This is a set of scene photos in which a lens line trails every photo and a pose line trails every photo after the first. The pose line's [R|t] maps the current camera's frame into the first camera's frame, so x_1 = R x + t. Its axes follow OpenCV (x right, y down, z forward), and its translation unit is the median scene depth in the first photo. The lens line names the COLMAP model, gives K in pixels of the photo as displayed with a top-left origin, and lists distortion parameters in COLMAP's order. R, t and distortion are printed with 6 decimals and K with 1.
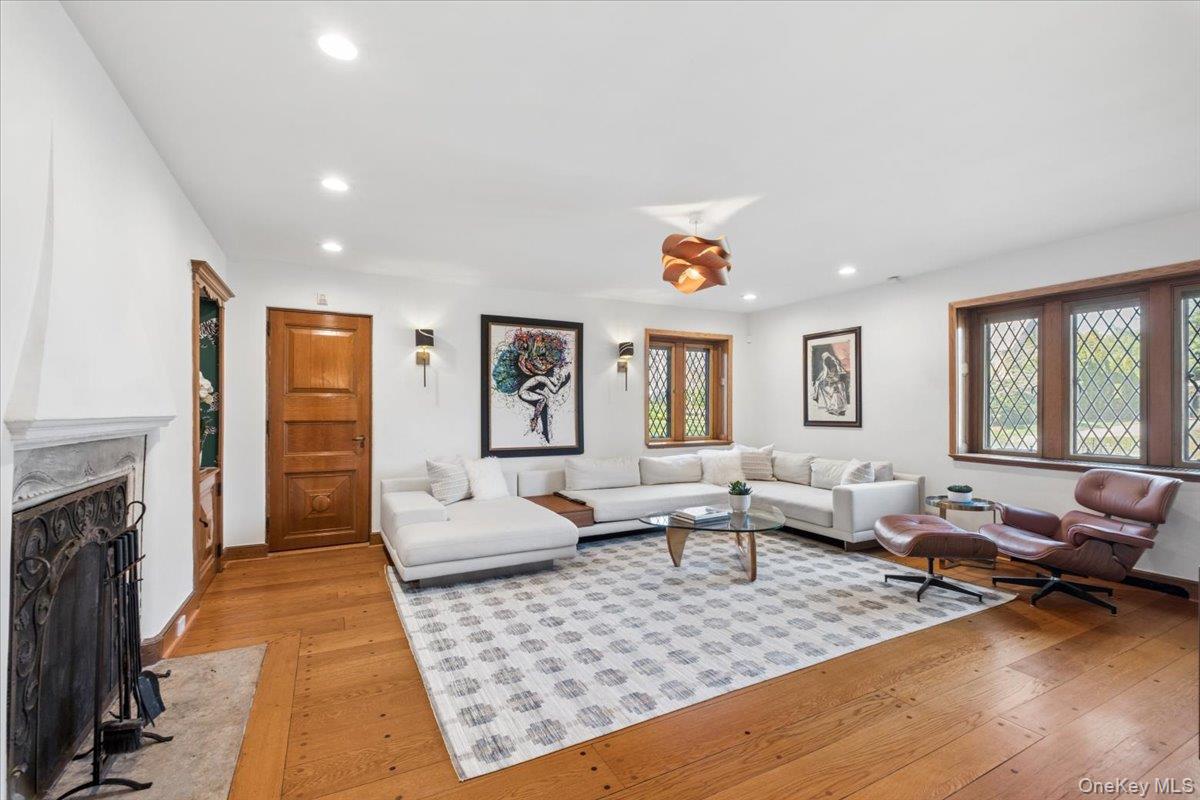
lens RADIAL K [[528.0, 0, 600.2], [0, 528.0, 406.4], [0, 0, 1]] dist [0.007794, -0.000076]
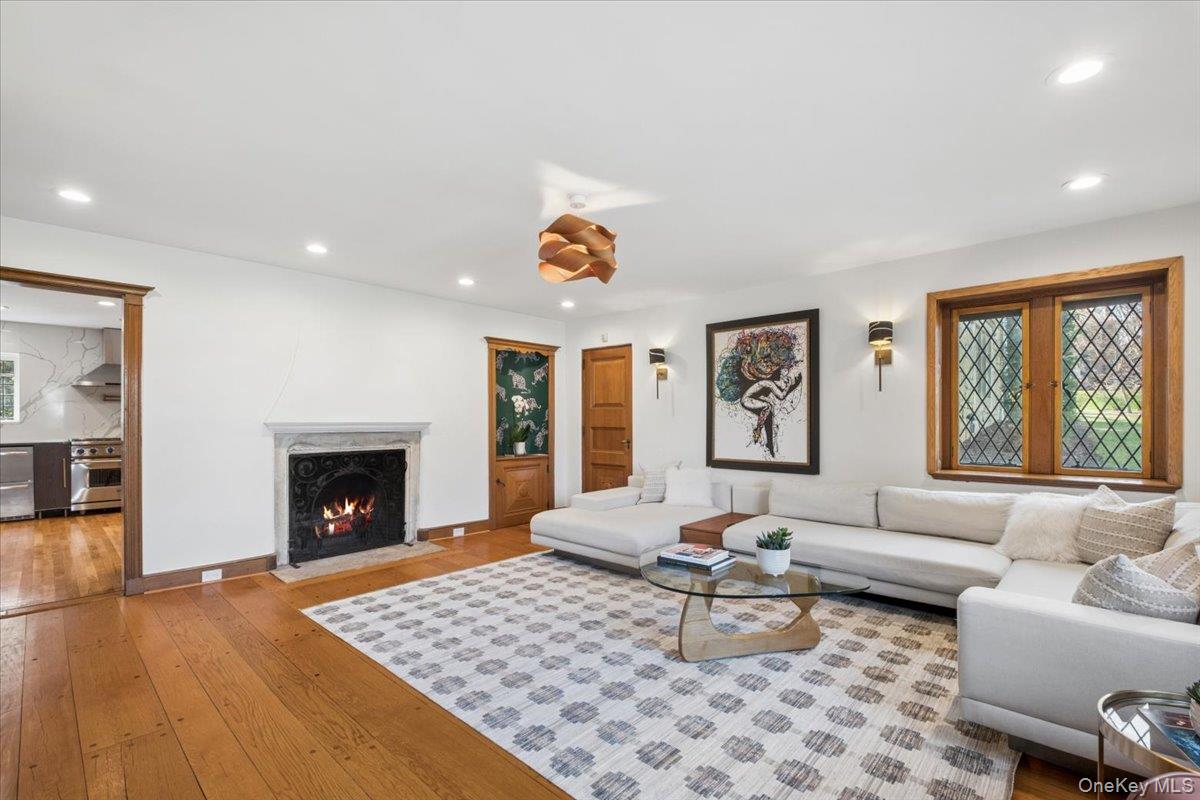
lens RADIAL K [[528.0, 0, 607.5], [0, 528.0, 416.8], [0, 0, 1]] dist [0.007794, -0.000076]
pose [[0.337698, -0.008487, -0.941216, 0.656503], [0.005242, 0.999961, -0.007135, 0.008245], [0.941240, -0.002524, 0.337729, 0.477282]]
